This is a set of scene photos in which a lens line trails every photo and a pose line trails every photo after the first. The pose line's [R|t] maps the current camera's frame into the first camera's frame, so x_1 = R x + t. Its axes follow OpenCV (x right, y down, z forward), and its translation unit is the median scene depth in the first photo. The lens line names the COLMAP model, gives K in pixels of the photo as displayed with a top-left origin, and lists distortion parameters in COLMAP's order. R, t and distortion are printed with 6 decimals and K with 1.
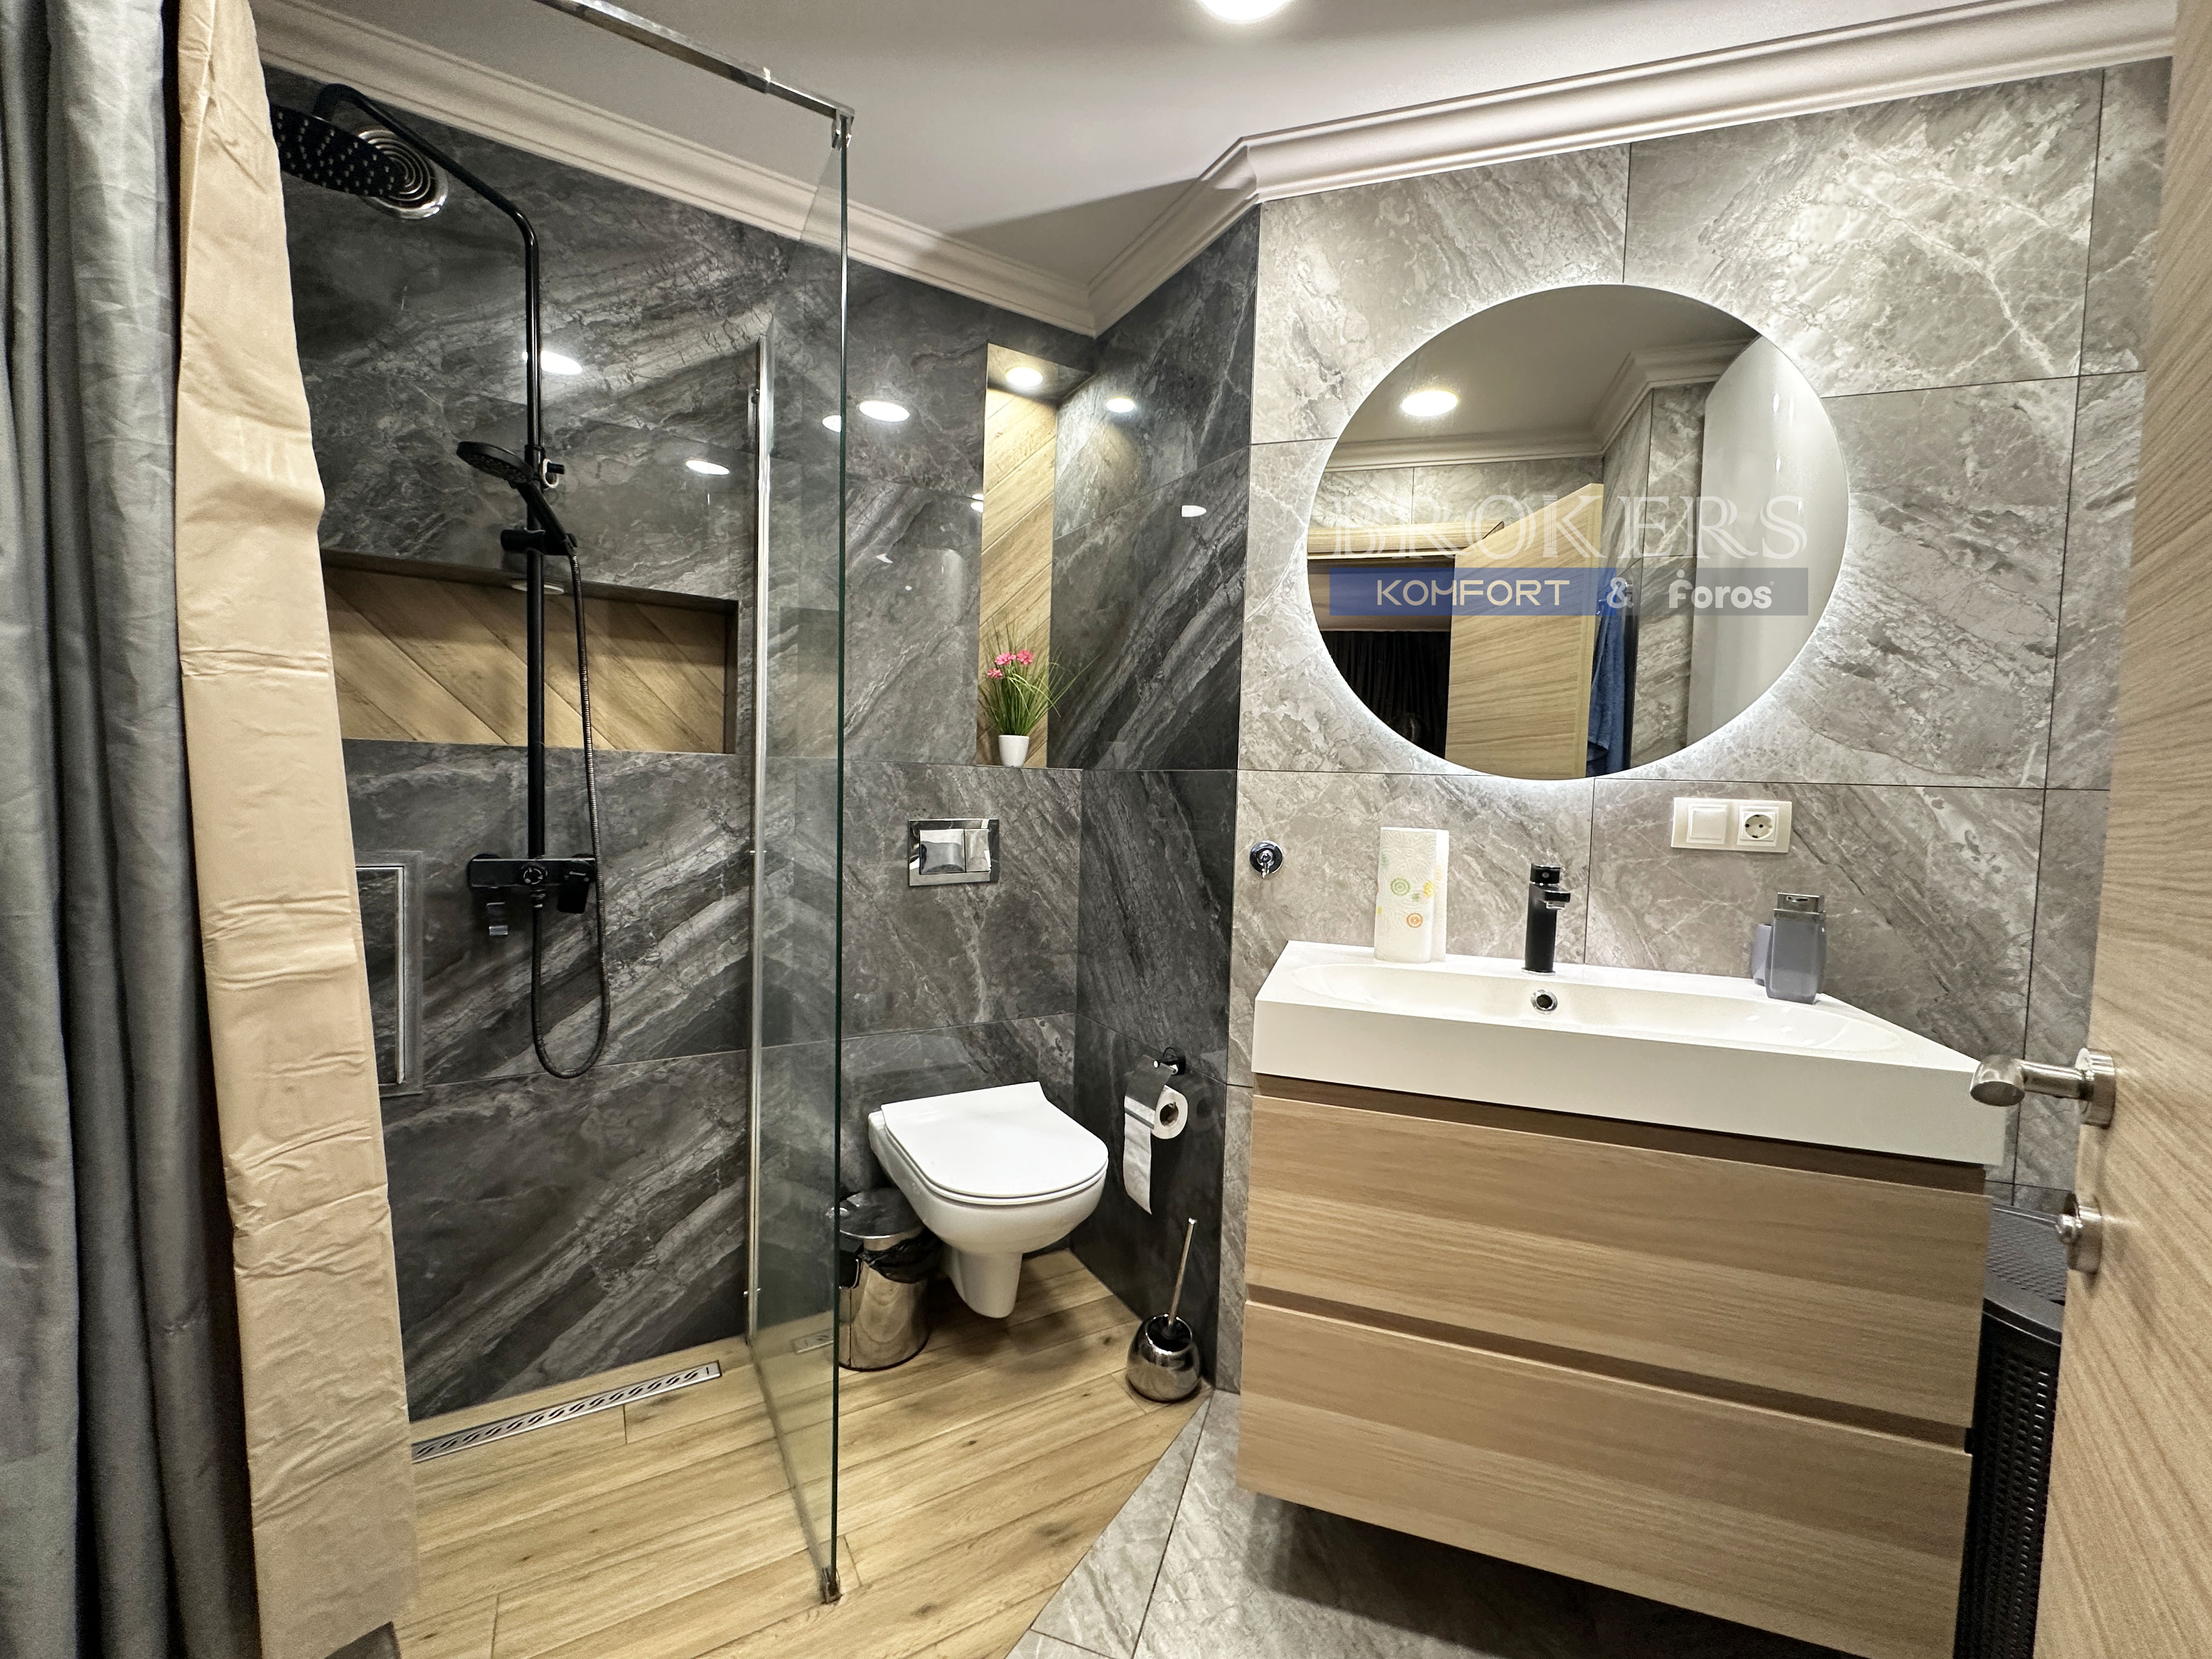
lens RADIAL K [[881.3, 0, 1107.8], [0, 881.3, 821.5], [0, 0, 1]] dist [-0.003266, 0.001082]
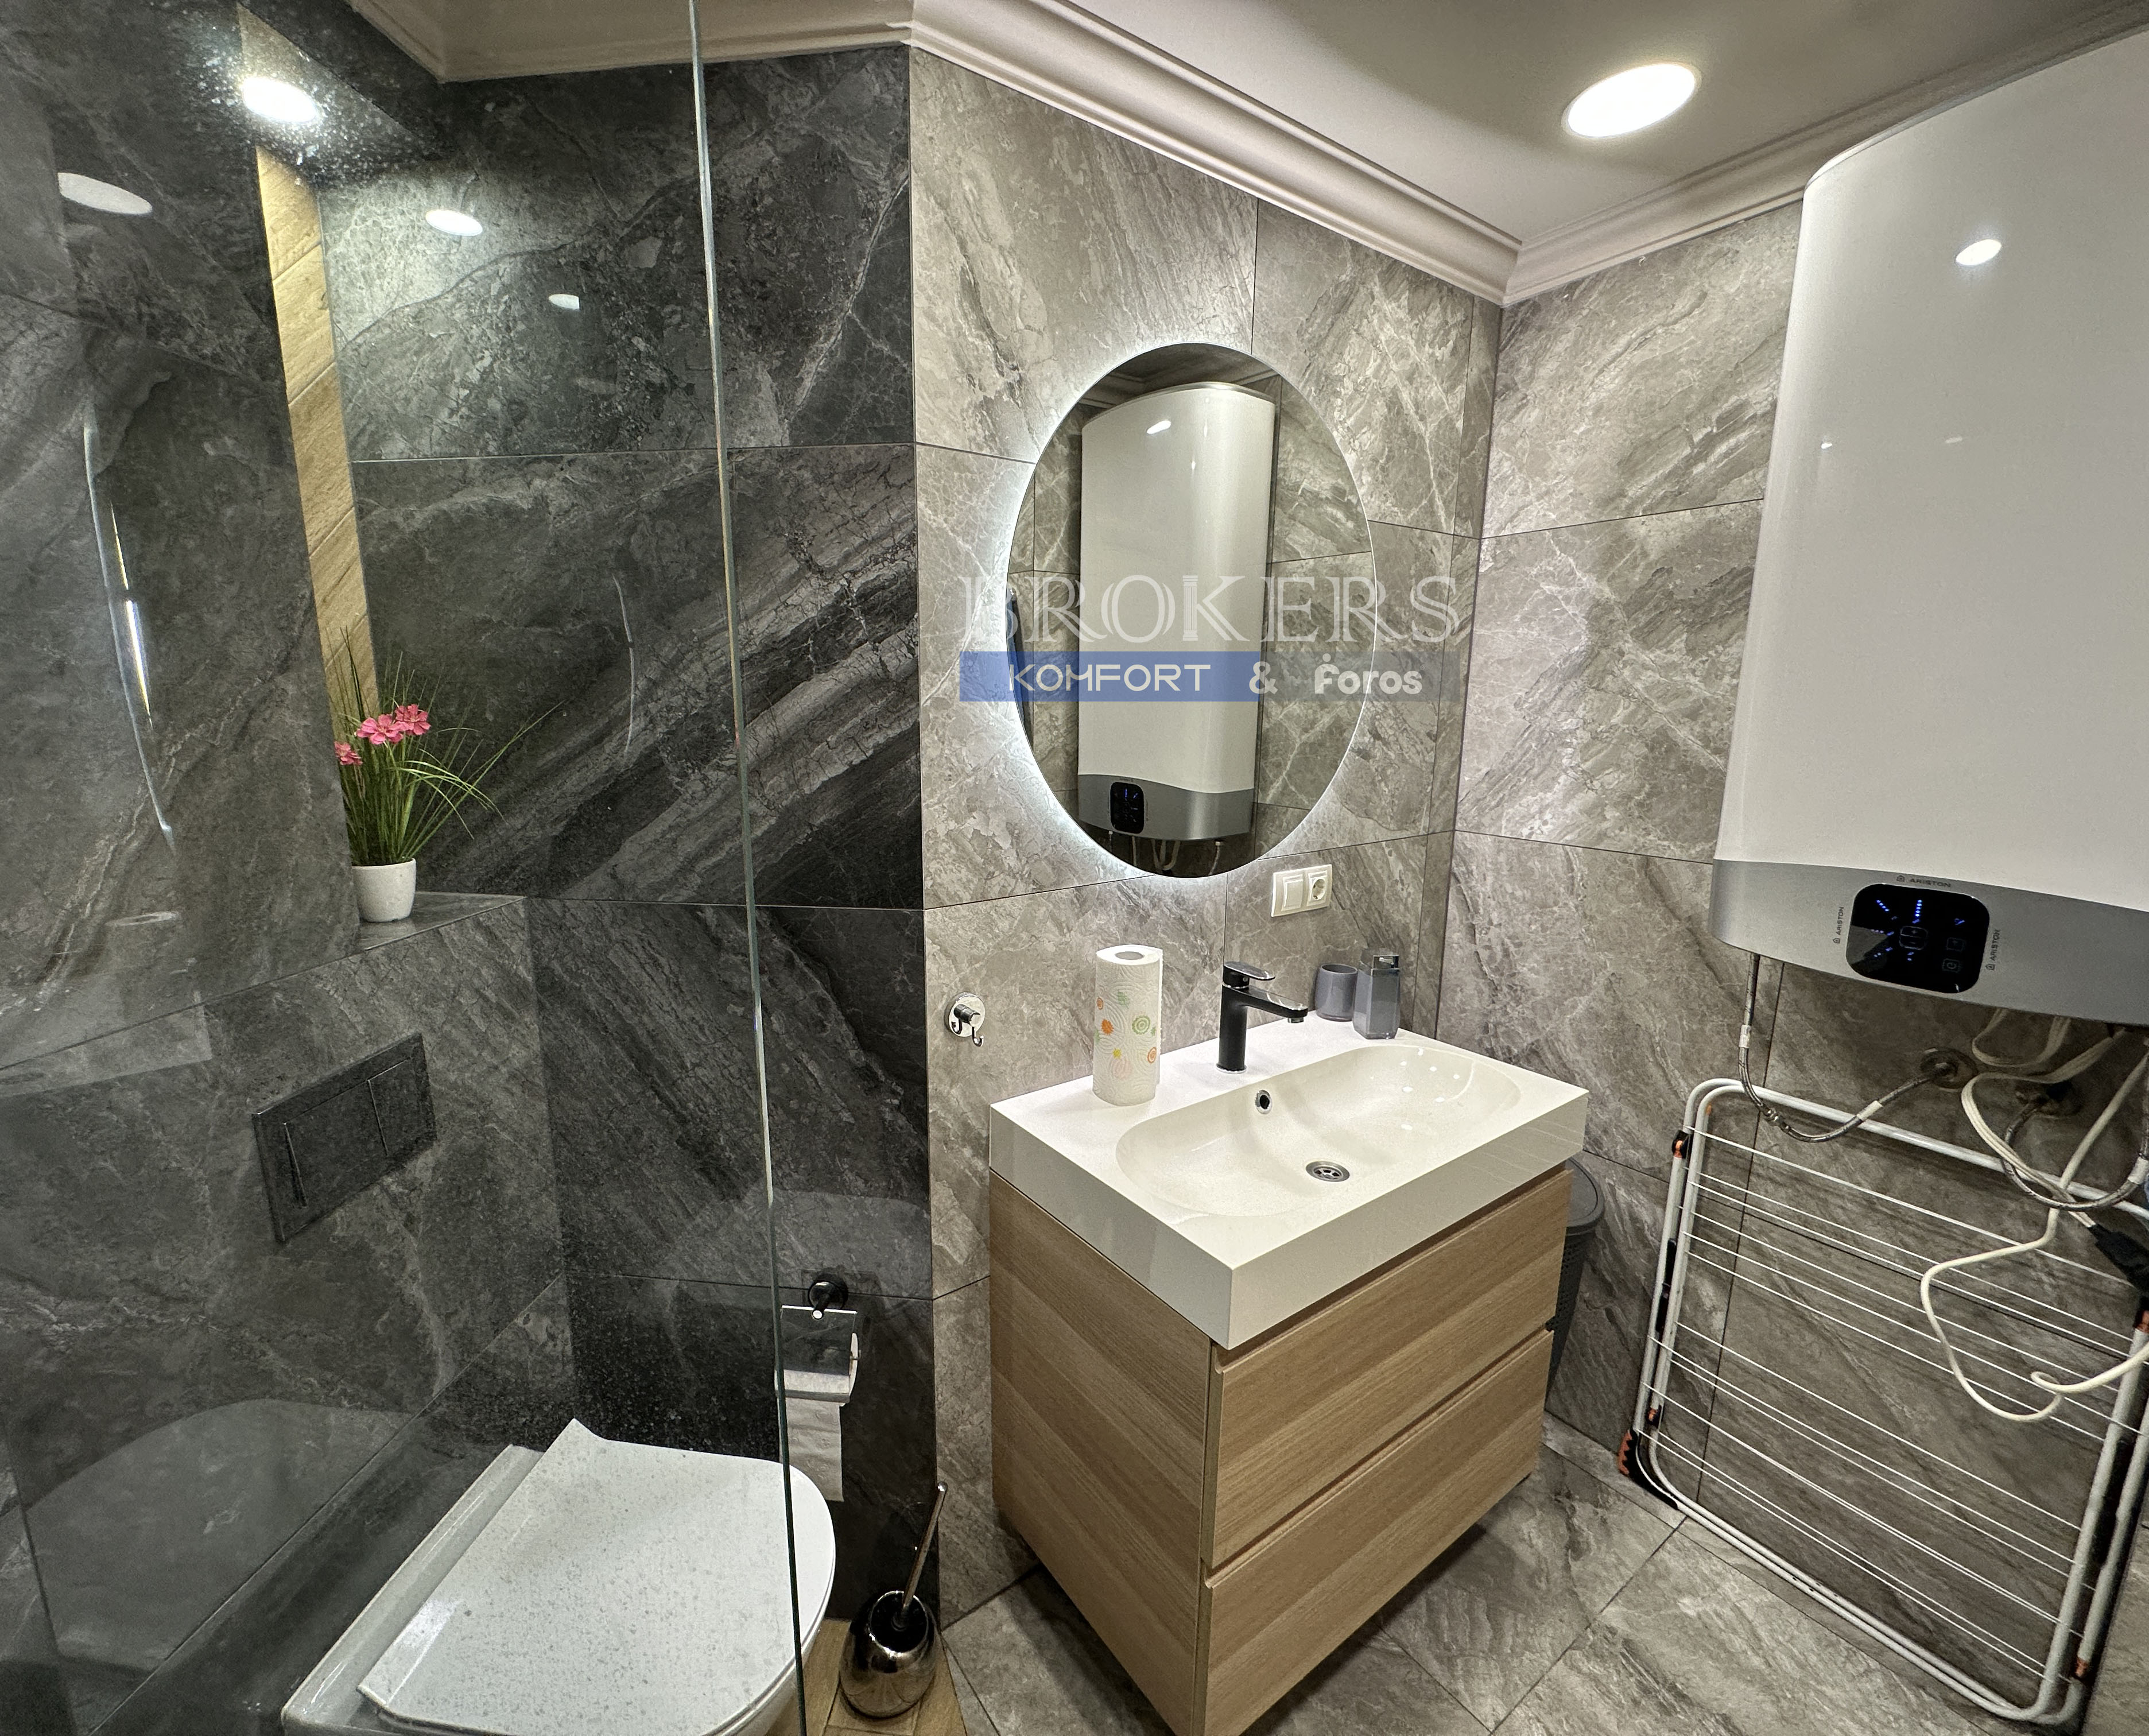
lens RADIAL K [[925.5, 0, 1070.4], [0, 925.5, 878.7], [0, 0, 1]] dist [-0.001138, 0.000733]
pose [[0.615883, -0.175214, 0.768107, -0.367967], [0.047584, 0.981449, 0.185726, -0.223853], [-0.786399, -0.077836, 0.612795, 0.440503]]
